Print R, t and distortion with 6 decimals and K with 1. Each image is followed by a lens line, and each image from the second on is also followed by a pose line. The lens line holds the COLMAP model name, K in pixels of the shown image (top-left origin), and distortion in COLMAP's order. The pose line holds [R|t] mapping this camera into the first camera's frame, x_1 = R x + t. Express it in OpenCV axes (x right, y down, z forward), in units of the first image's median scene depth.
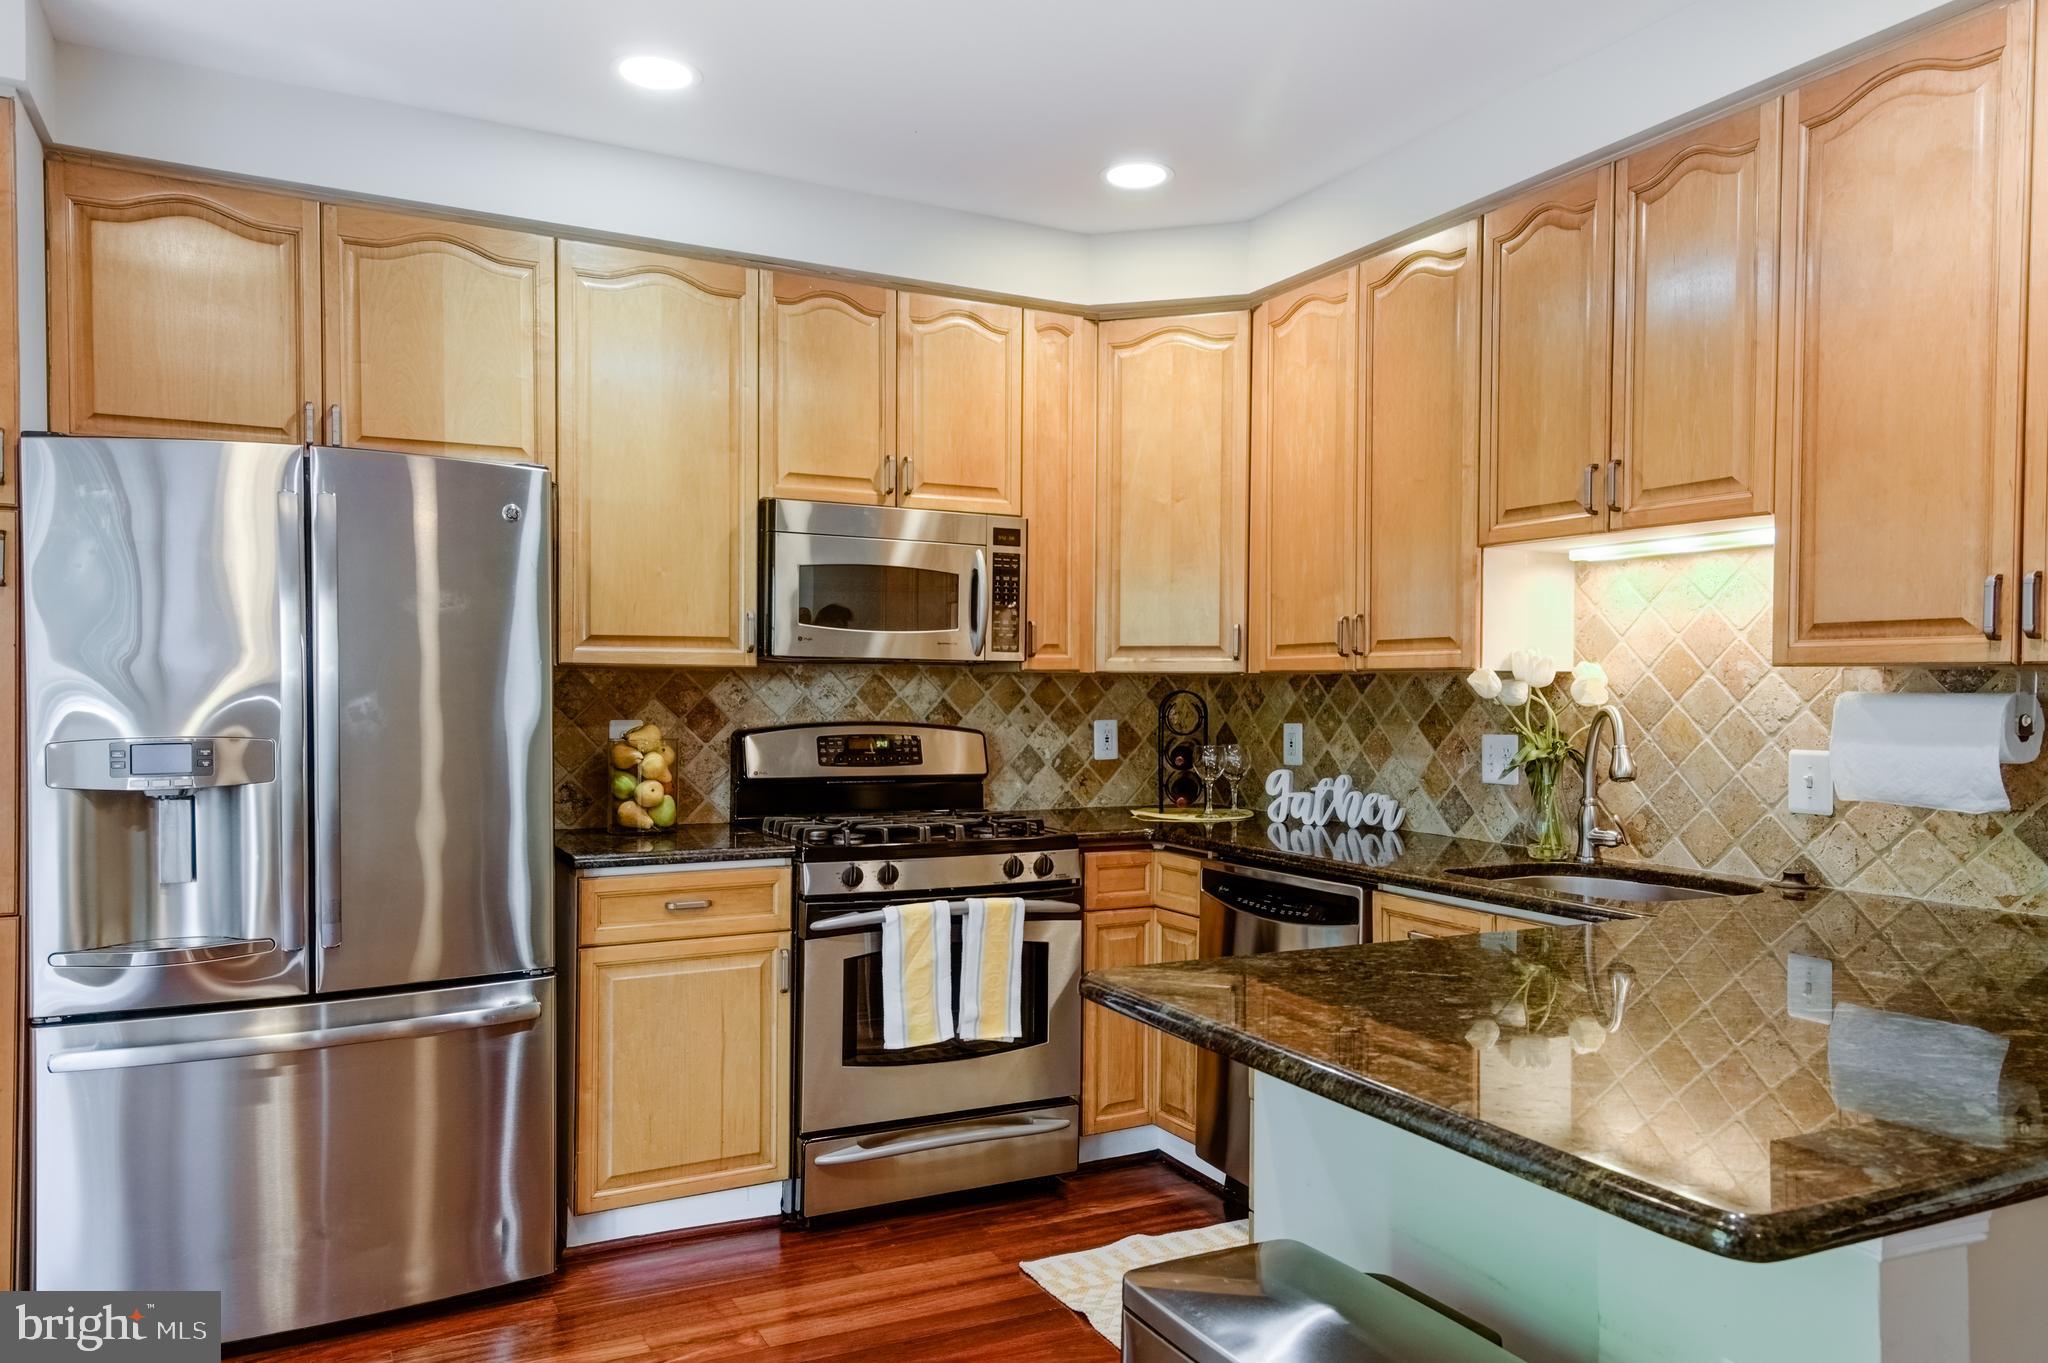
lens RADIAL K [[1392.5, 0, 1009.4], [0, 1392.5, 693.3], [0, 0, 1]] dist [0.057368, -0.018854]
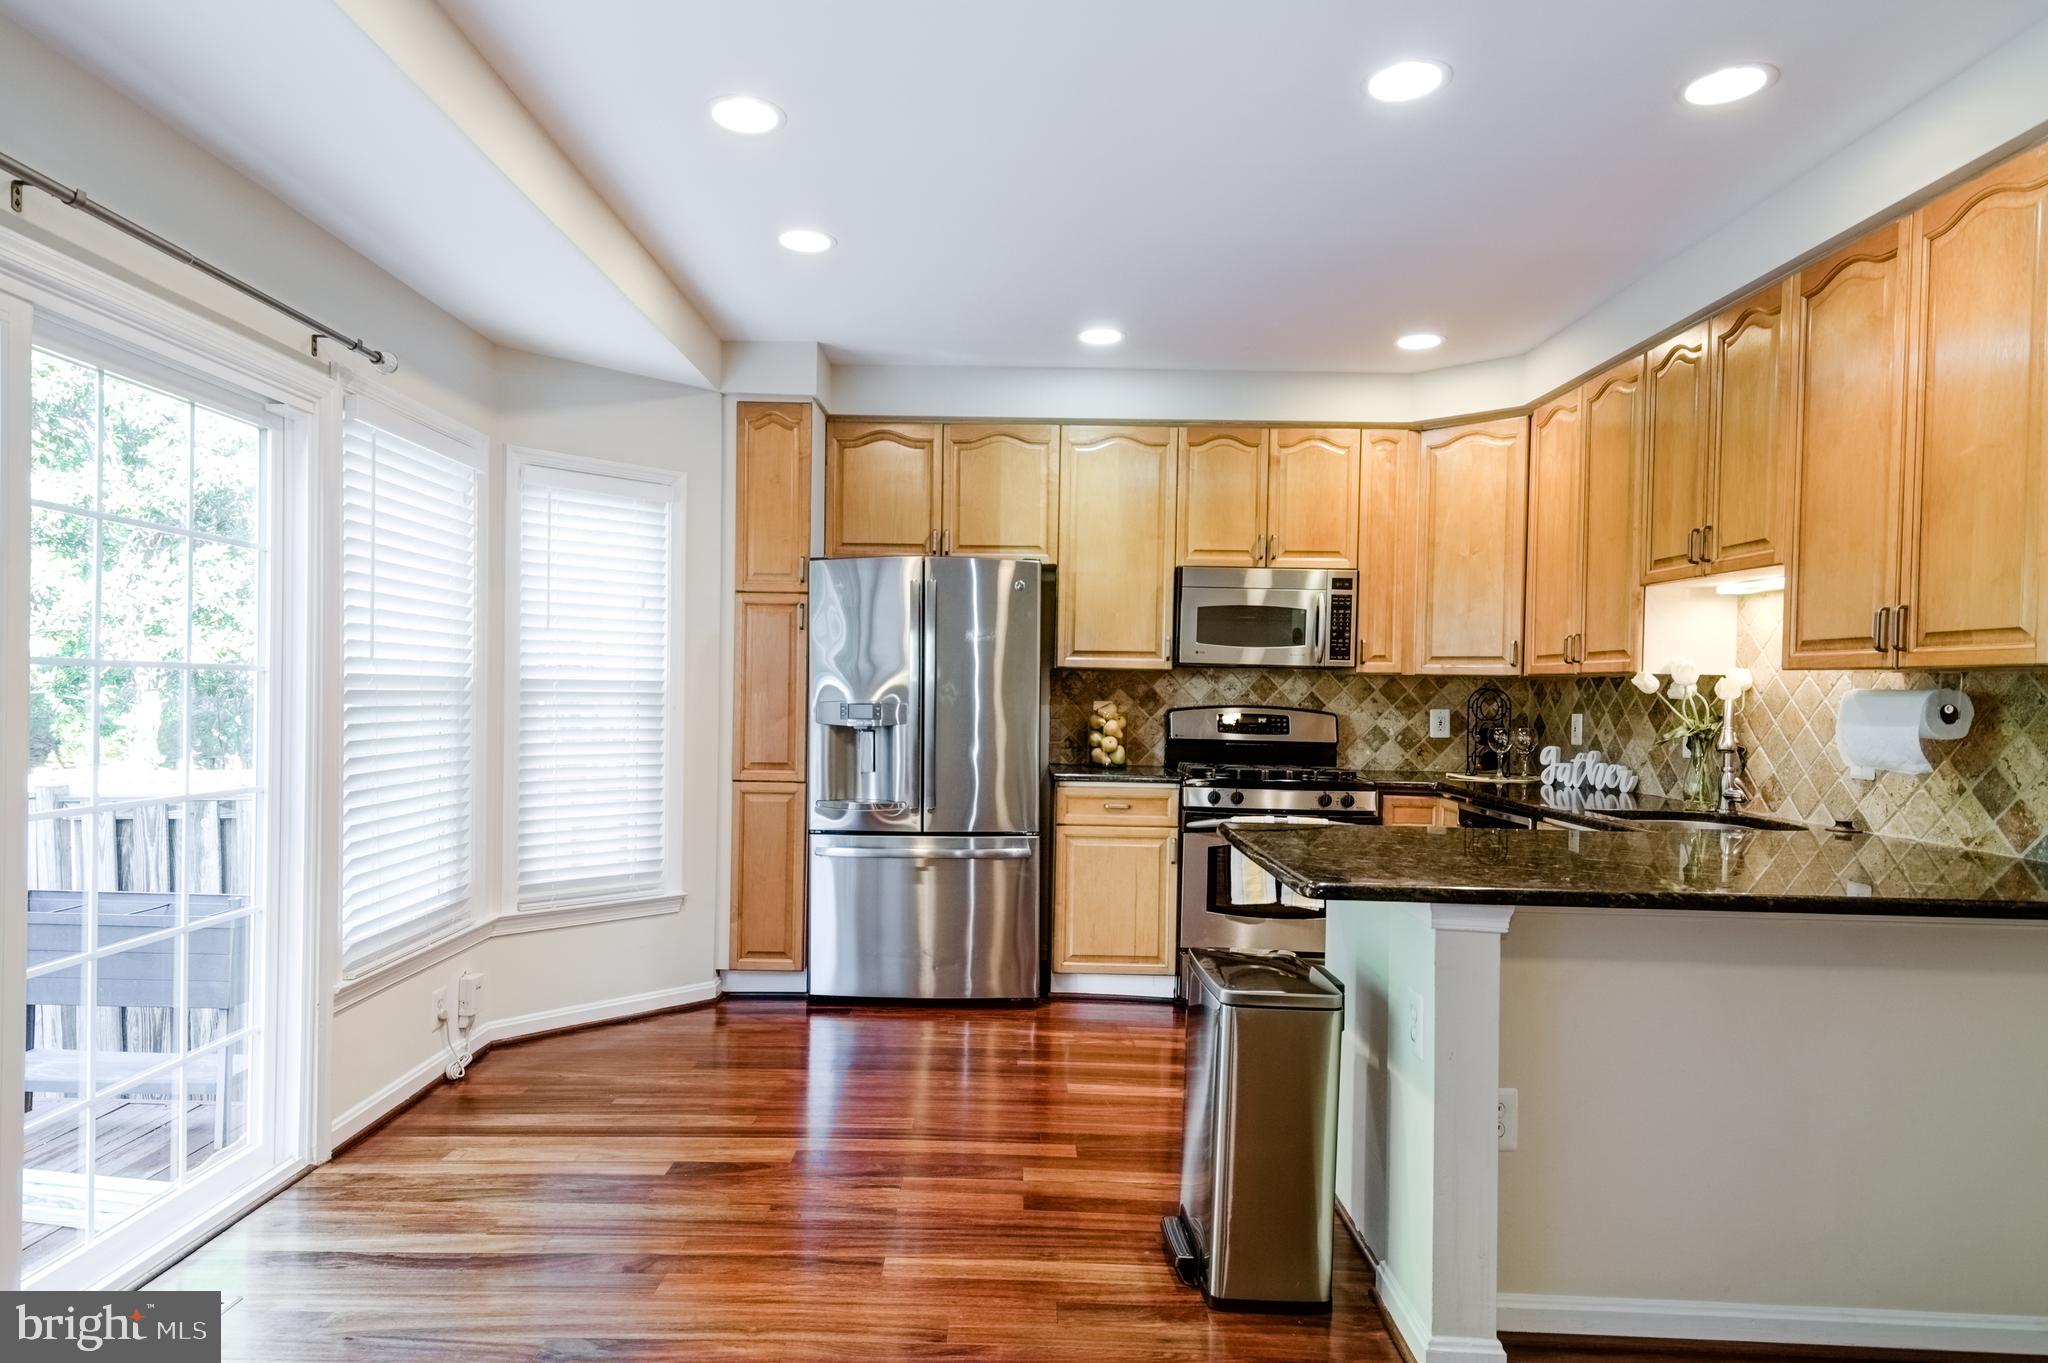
lens RADIAL K [[1168.8, 0, 995.8], [0, 1168.8, 696.0], [0, 0, 1]] dist [0.029161, -0.012781]
pose [[0.883092, 0.015126, -0.468957, 0.285056], [-0.015507, 0.999875, 0.003050, 0.011393], [0.468944, 0.004579, 0.883216, -0.315421]]
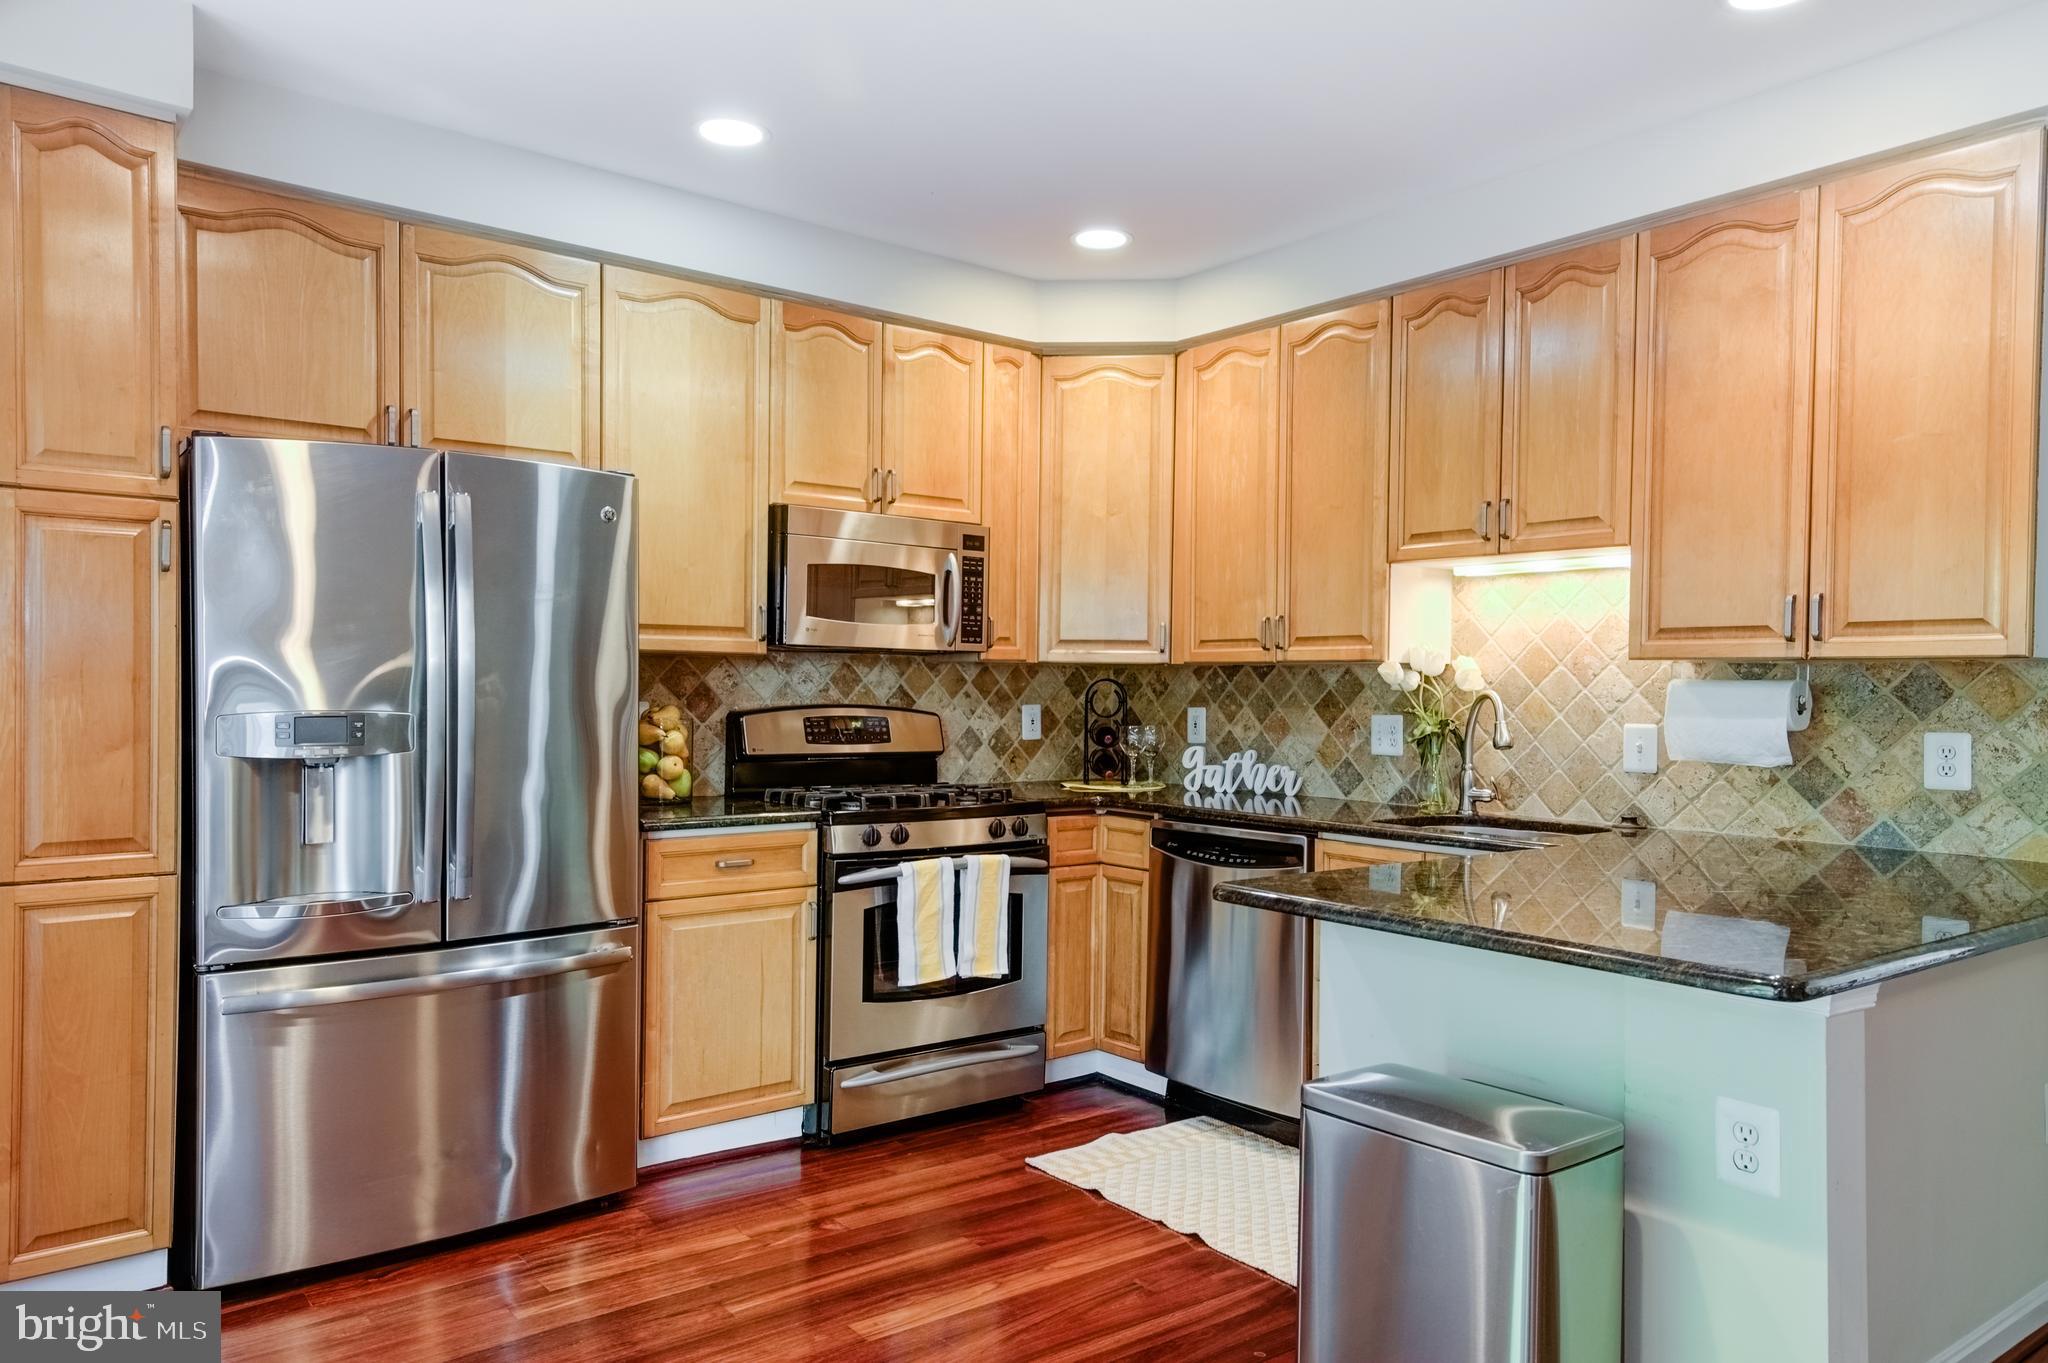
lens RADIAL K [[1392.5, 0, 1011.5], [0, 1392.5, 691.7], [0, 0, 1]] dist [0.057368, -0.018854]
pose [[0.981189, 0.004710, 0.192993, -0.207334], [-0.005129, 0.999985, 0.001672, 0.008568], [-0.192982, -0.002630, 0.981199, -0.137696]]
